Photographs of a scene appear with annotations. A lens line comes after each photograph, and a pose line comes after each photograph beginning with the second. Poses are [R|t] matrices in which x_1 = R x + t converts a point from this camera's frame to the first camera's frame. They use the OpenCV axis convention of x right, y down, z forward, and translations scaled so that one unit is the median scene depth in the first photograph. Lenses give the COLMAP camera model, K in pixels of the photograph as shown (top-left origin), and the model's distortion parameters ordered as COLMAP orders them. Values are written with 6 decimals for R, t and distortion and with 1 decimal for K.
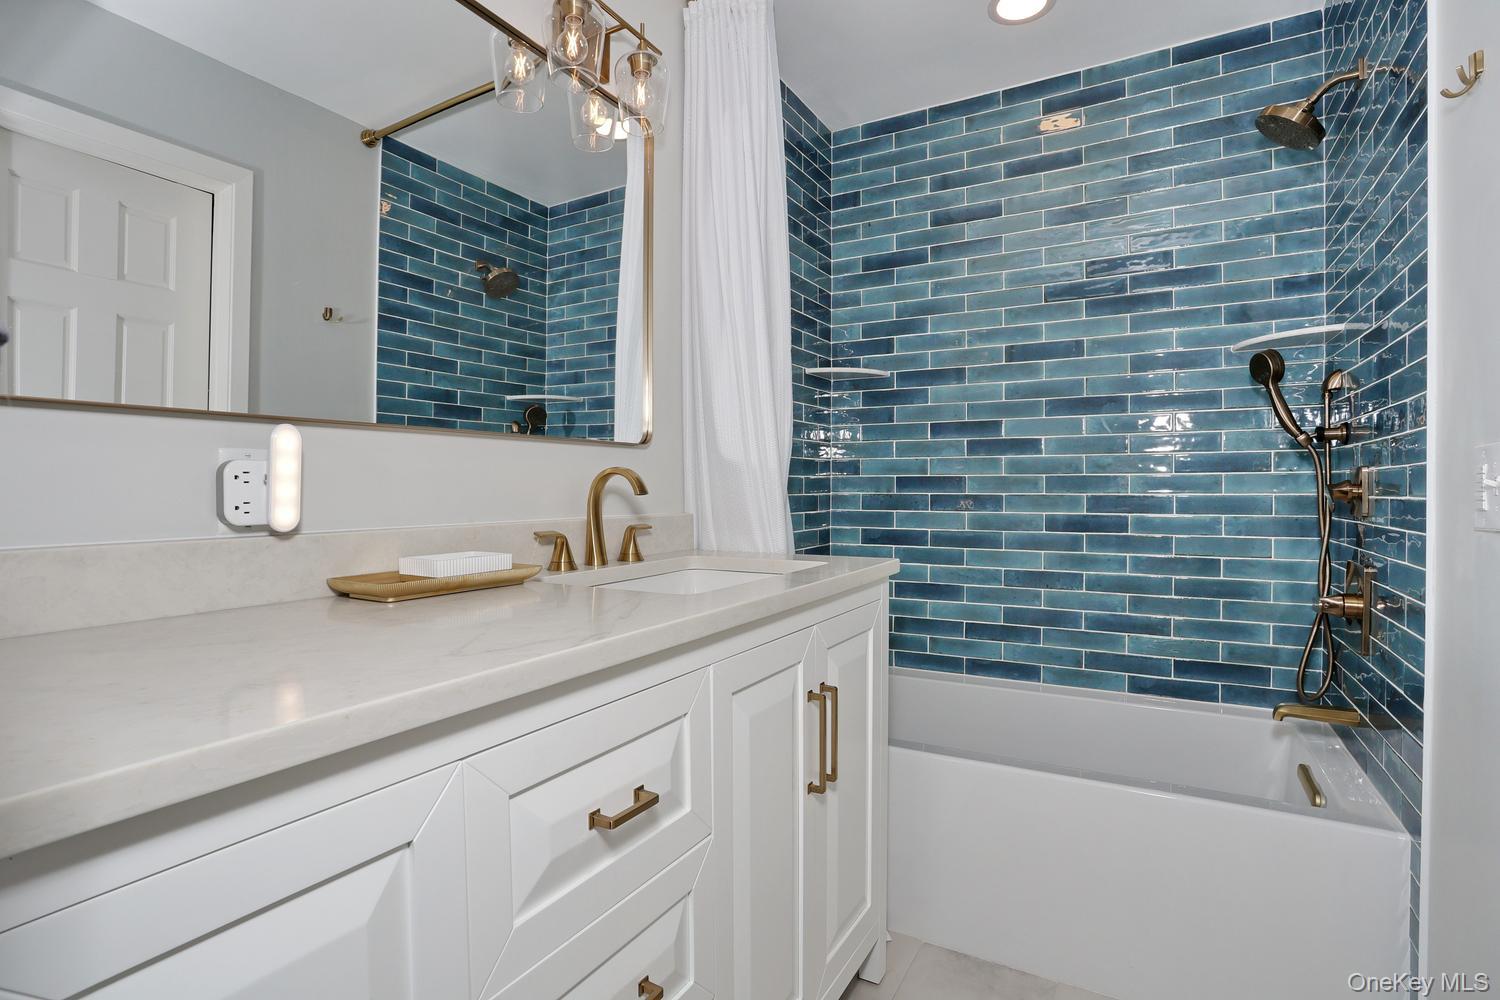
lens RADIAL K [[722.7, 0, 744.4], [0, 722.7, 495.6], [0, 0, 1]] dist [-0.077744, 0.024543]
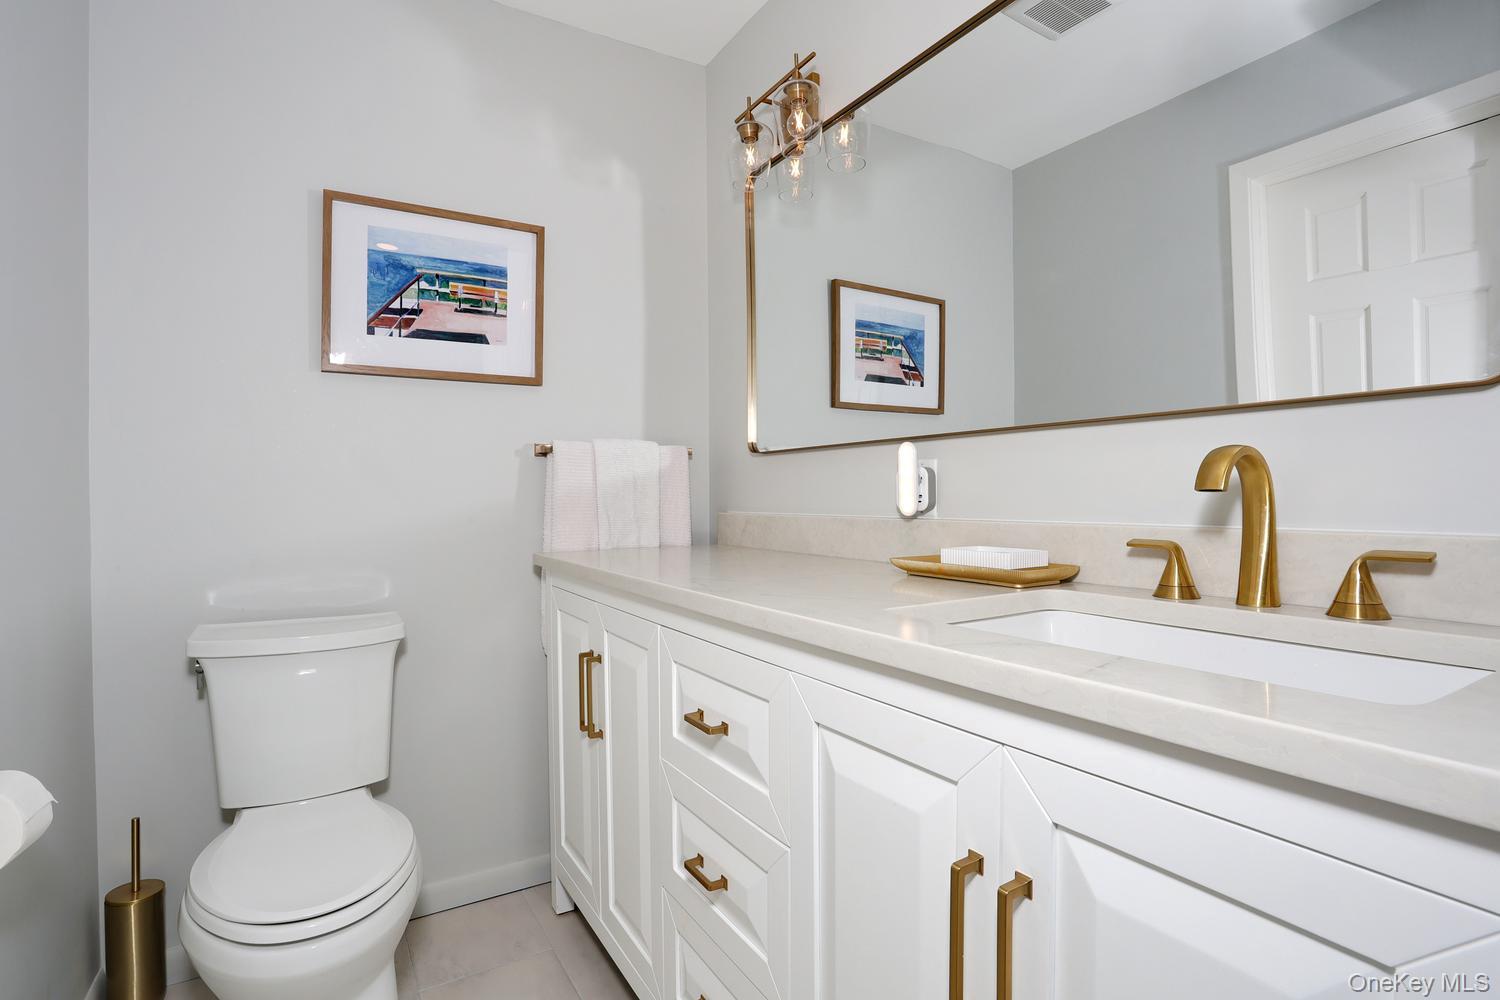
lens RADIAL K [[722.7, 0, 744.4], [0, 722.7, 495.6], [0, 0, 1]] dist [-0.077744, 0.024543]
pose [[-0.466263, 0.018533, -0.884452, 0.572253], [0.011422, 0.999823, 0.014930, -0.012483], [0.884573, -0.003141, -0.466392, 0.961830]]
